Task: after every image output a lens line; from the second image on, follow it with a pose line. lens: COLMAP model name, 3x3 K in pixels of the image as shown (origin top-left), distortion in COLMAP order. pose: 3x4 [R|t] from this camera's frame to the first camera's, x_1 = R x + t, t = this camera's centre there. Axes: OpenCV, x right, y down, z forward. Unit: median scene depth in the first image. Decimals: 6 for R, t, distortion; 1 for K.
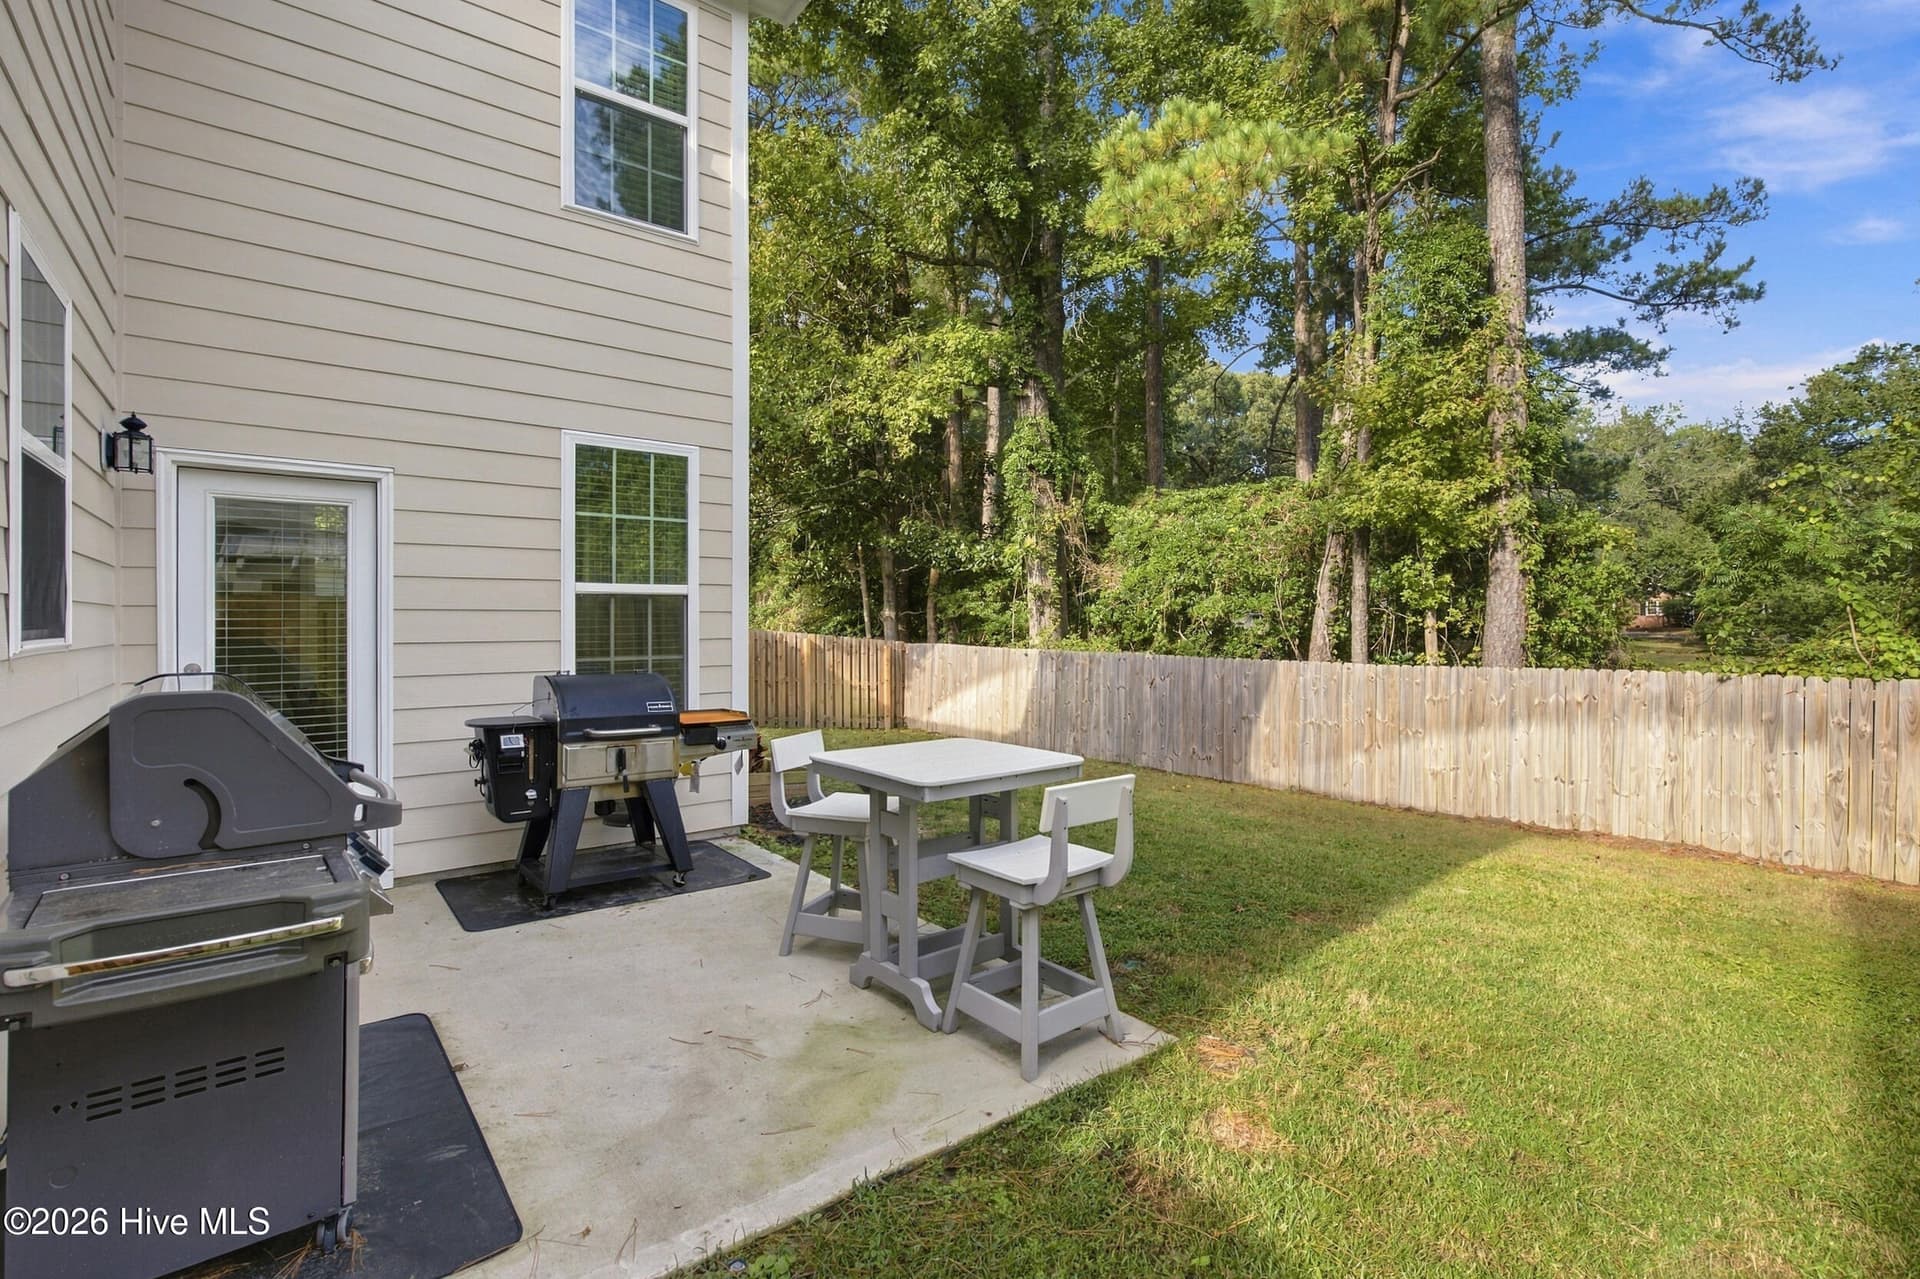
lens RADIAL K [[880.4, 0, 972.8], [0, 880.4, 630.6], [0, 0, 1]] dist [0.001534, -0.000701]
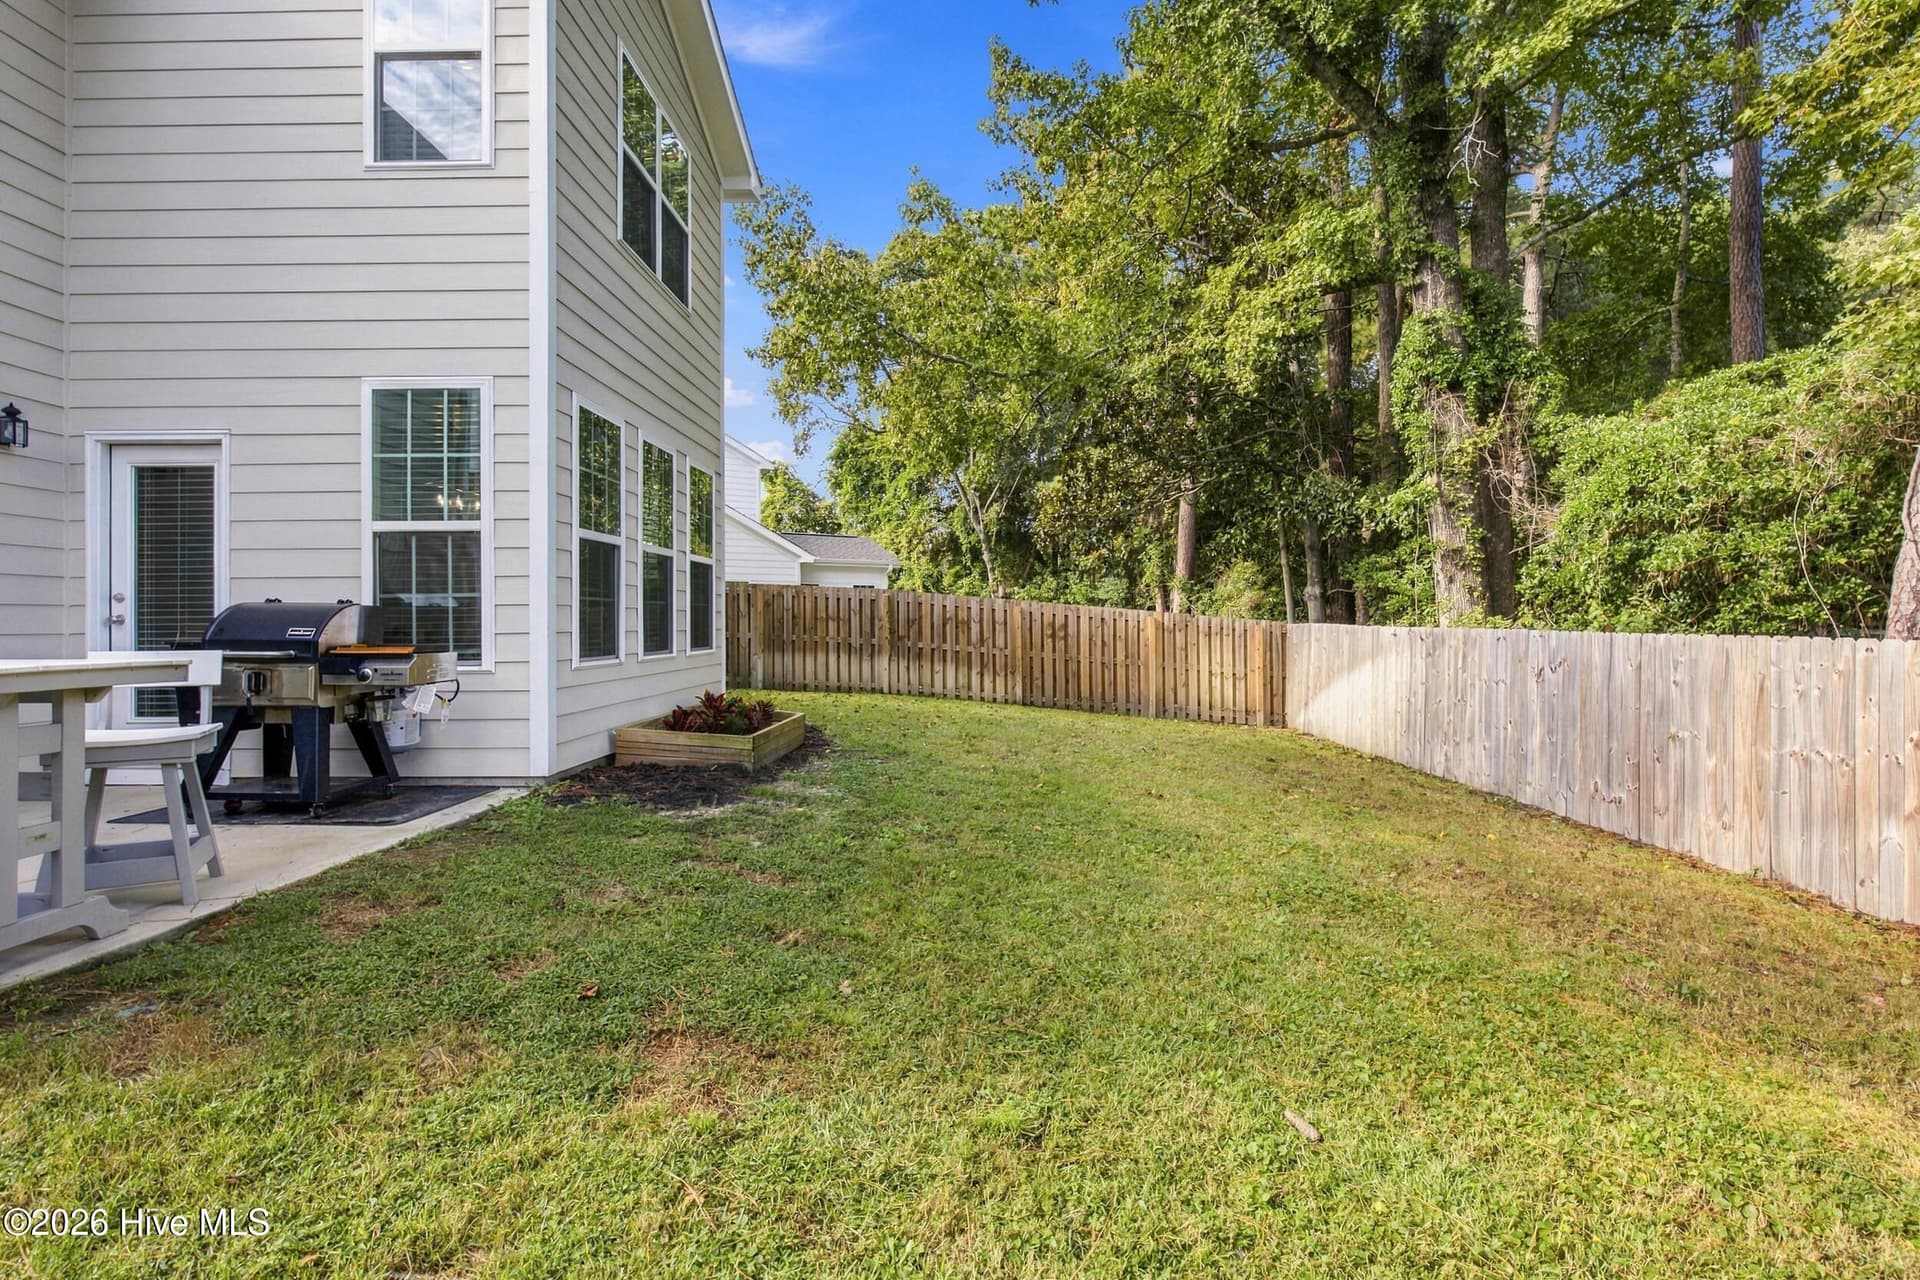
lens RADIAL K [[880.4, 0, 966.6], [0, 880.4, 623.4], [0, 0, 1]] dist [0.001534, -0.000701]
pose [[0.773649, -0.001869, -0.633612, 0.286807], [-0.002645, 0.999977, -0.006179, 0.027014], [0.633609, 0.006456, 0.773626, 0.238637]]
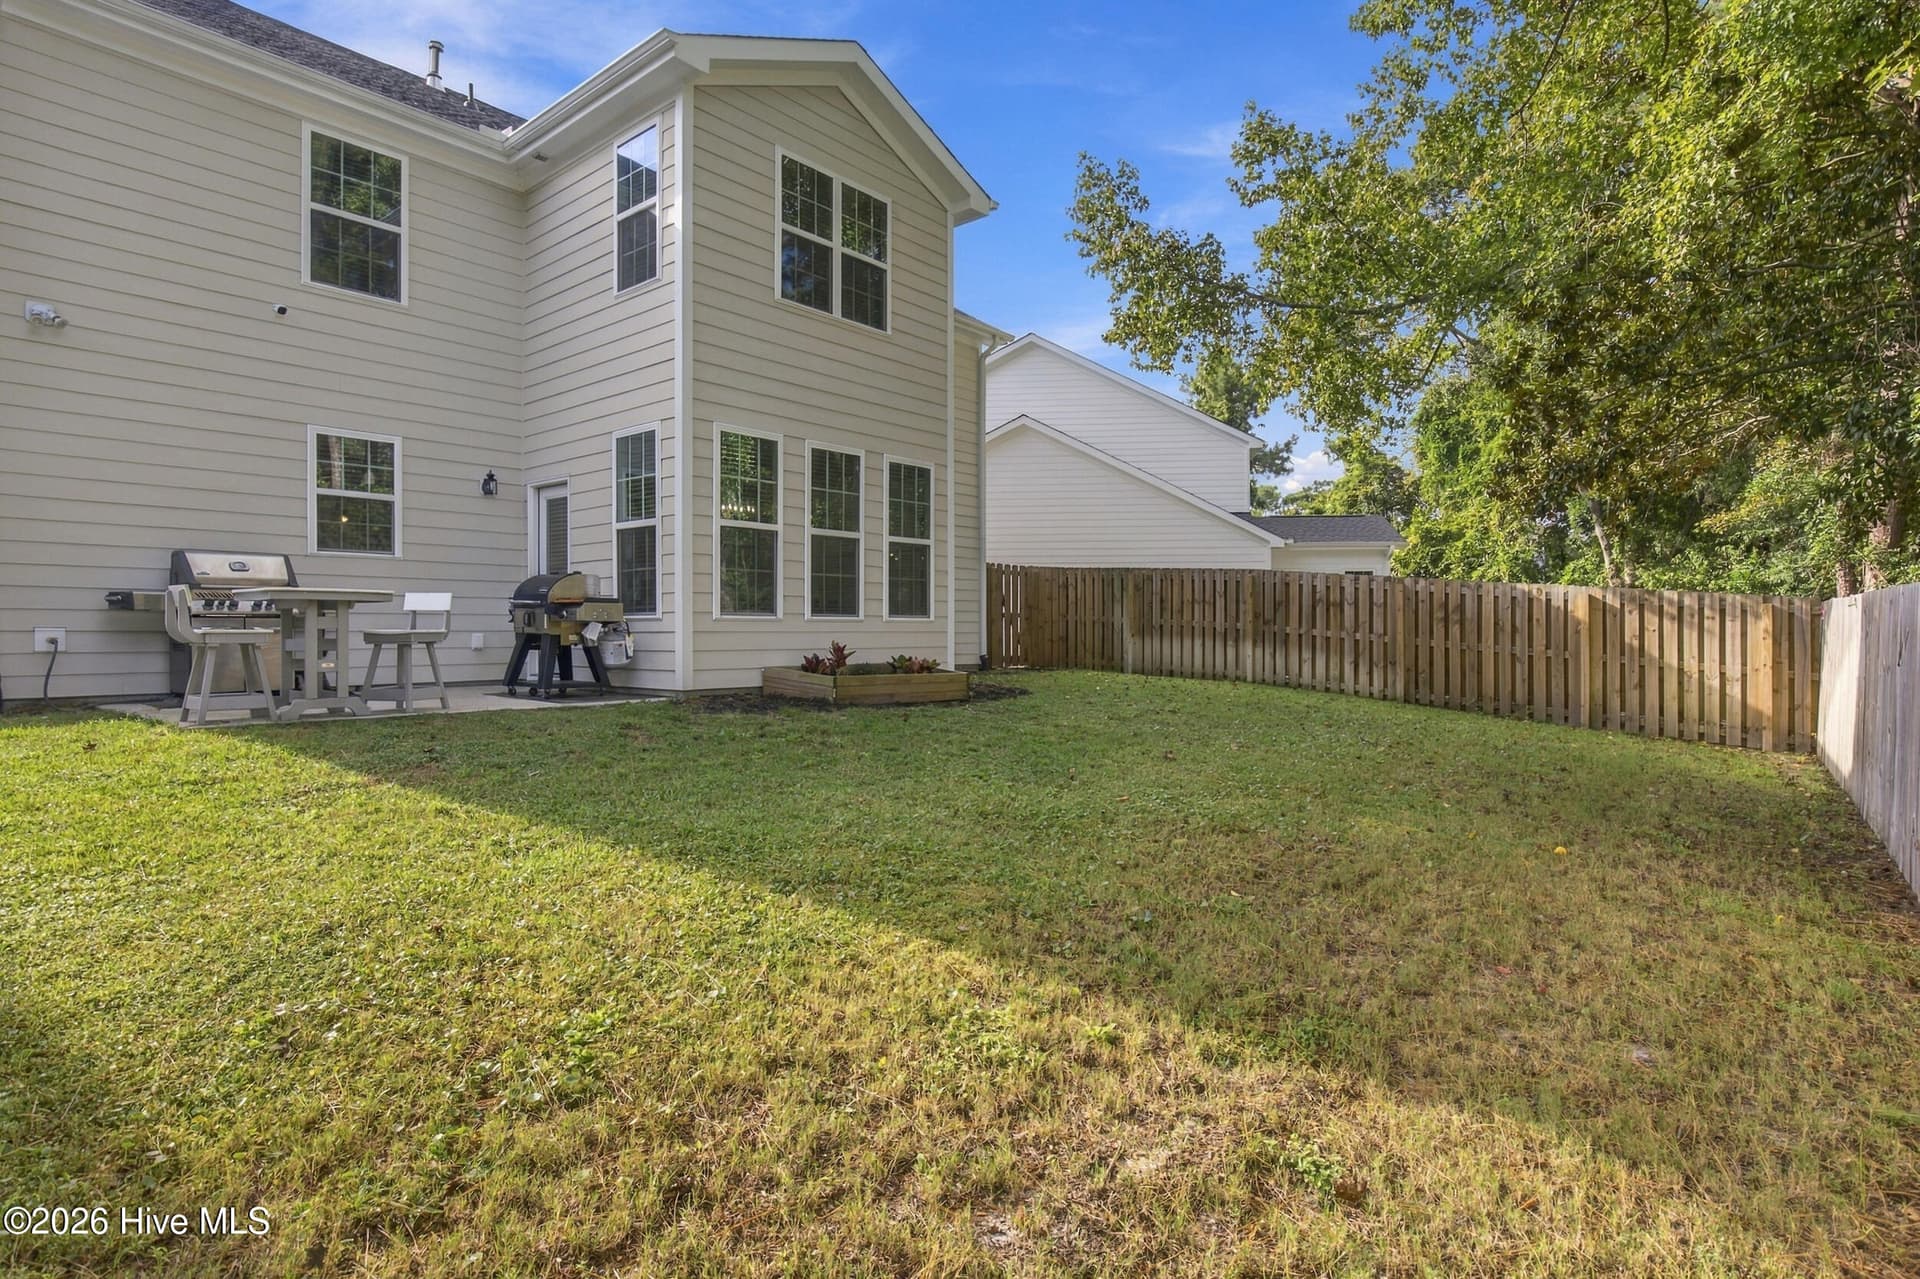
lens RADIAL K [[987.0, 0, 965.0], [0, 987.0, 632.2], [0, 0, 1]] dist [0.002671, 0.000872]
pose [[0.201279, 0.004185, -0.979525, 0.556864], [-0.011598, 0.999931, 0.001889, 0.051725], [0.979465, 0.010980, 0.201313, 0.475223]]
